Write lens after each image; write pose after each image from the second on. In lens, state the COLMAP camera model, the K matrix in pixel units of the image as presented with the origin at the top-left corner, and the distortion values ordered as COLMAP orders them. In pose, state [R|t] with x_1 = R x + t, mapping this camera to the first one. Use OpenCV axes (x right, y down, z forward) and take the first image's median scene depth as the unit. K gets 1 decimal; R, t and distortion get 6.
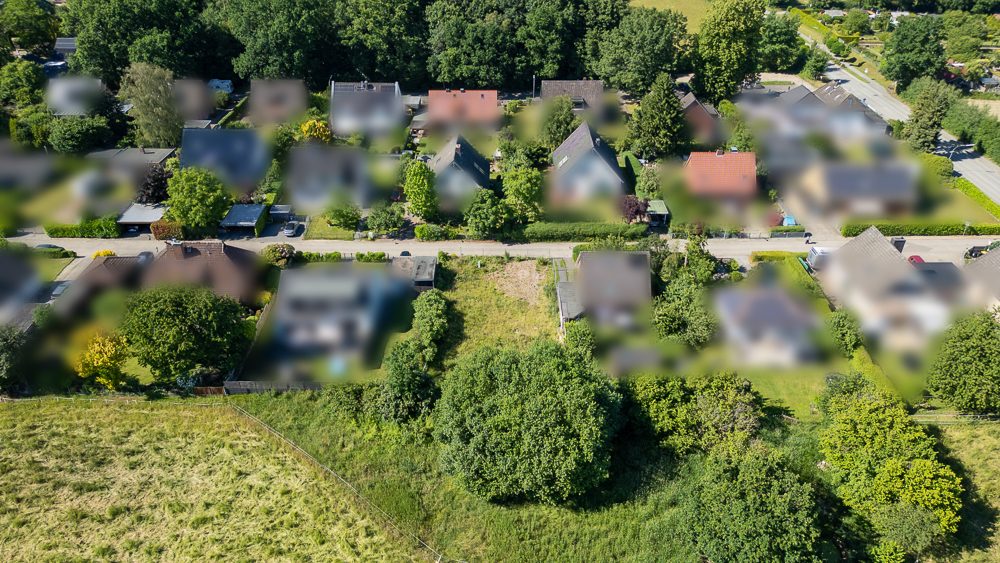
lens RADIAL K [[692.0, 0, 500.0], [0, 692.0, 281.5], [0, 0, 1]] dist [0.097929, -0.119847]
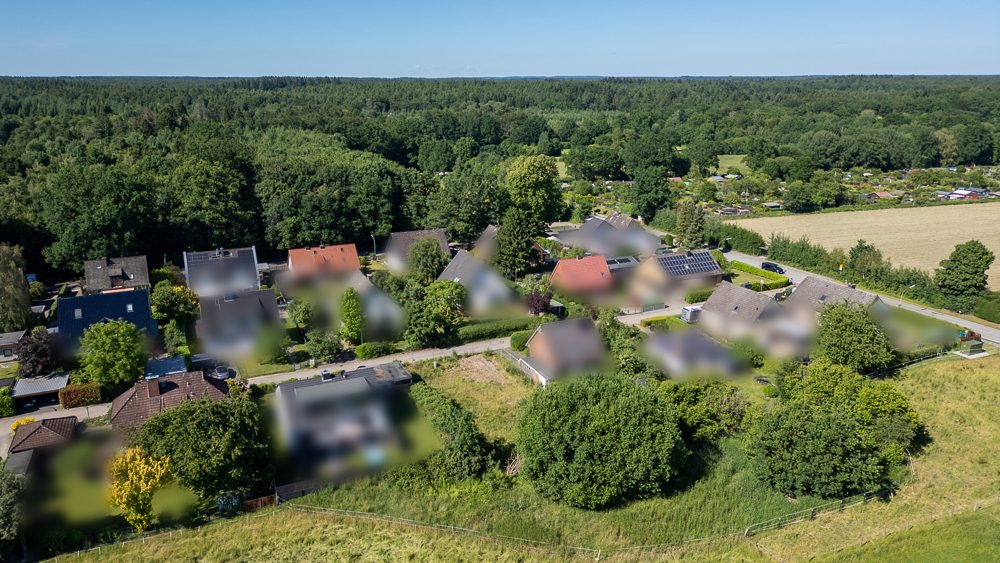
lens RADIAL K [[692.0, 0, 500.0], [0, 692.0, 281.5], [0, 0, 1]] dist [0.097929, -0.119847]
pose [[0.908434, -0.119074, 0.400710, -0.338402], [0.230054, 0.942763, -0.241398, 0.129212], [-0.349030, 0.311479, 0.883832, -0.007372]]
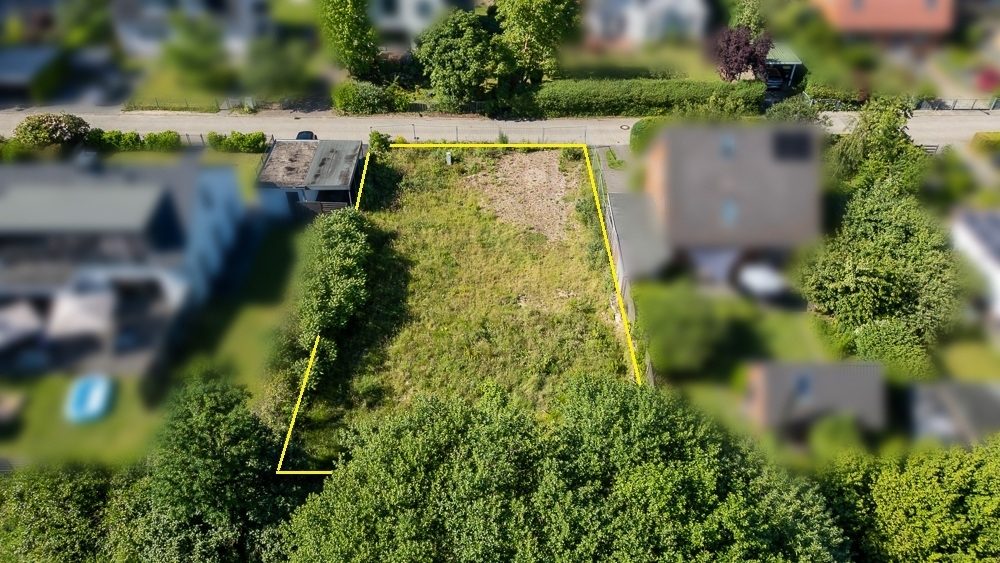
lens RADIAL K [[692.0, 0, 500.0], [0, 692.0, 281.5], [0, 0, 1]] dist [0.097929, -0.119847]
pose [[0.999997, 0.002632, 0.000011, 0.007918], [-0.002610, 0.990980, 0.133988, -0.002989], [0.000342, -0.133987, 0.990983, 0.461272]]
